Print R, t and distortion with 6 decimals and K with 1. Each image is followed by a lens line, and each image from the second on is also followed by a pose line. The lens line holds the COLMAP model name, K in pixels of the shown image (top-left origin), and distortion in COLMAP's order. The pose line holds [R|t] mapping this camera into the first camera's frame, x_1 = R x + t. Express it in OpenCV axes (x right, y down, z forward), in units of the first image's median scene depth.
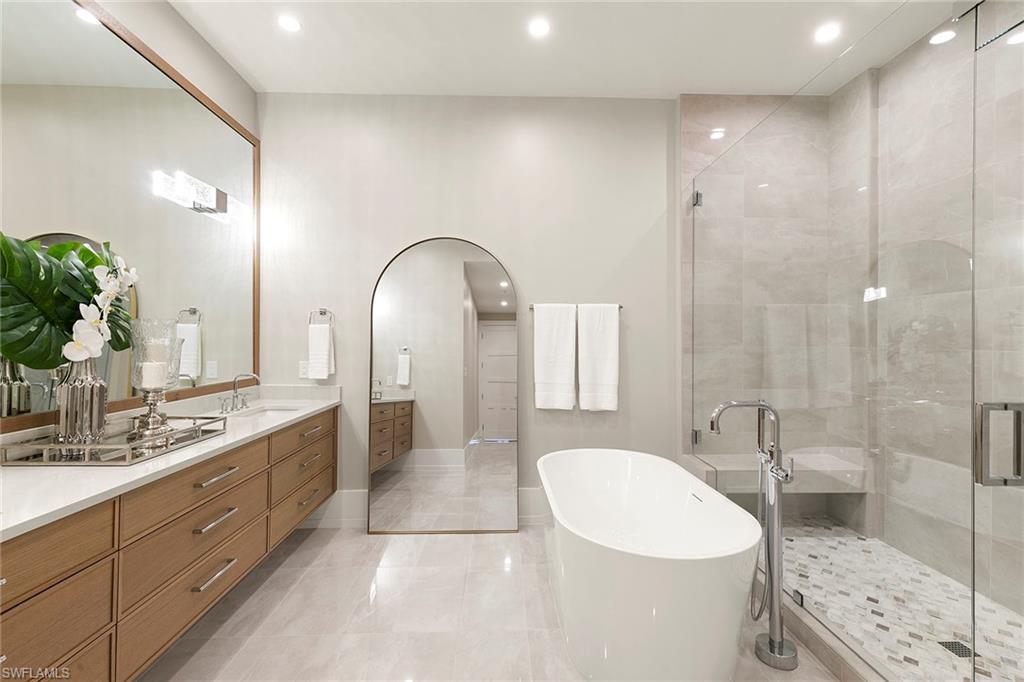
lens RADIAL K [[463.1, 0, 516.0], [0, 463.1, 340.4], [0, 0, 1]] dist [-0.002563, -0.000639]
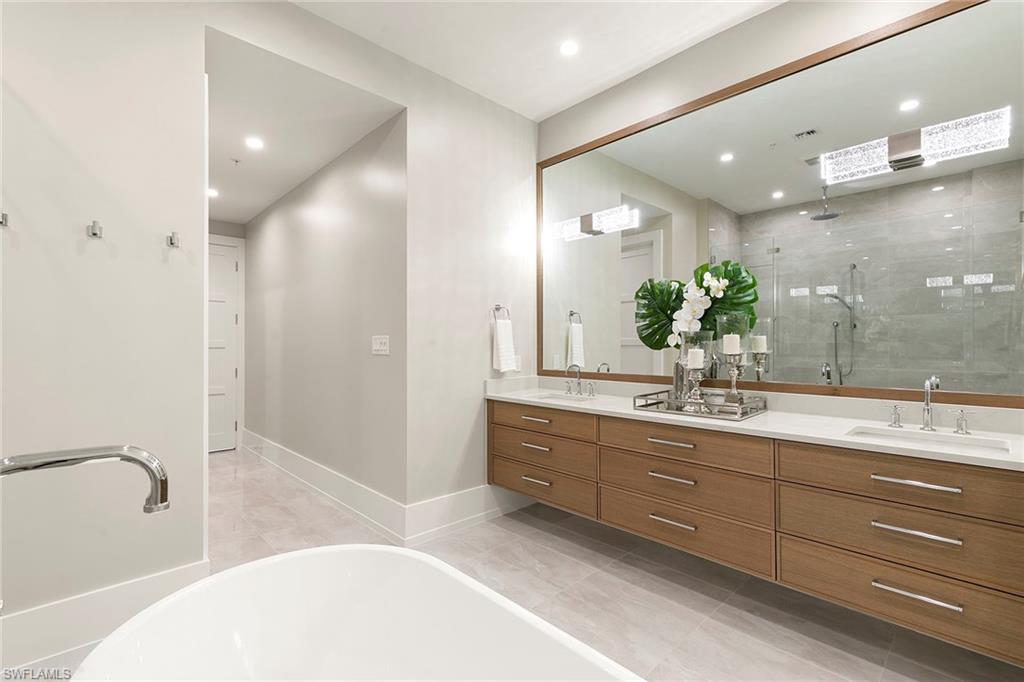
lens RADIAL K [[463.1, 0, 516.0], [0, 463.1, 340.4], [0, 0, 1]] dist [-0.002563, -0.000639]
pose [[-0.746293, -0.003657, -0.665607, 0.435869], [0.000688, 0.999980, -0.006266, 0.013535], [0.665617, -0.005135, -0.746276, 1.421993]]
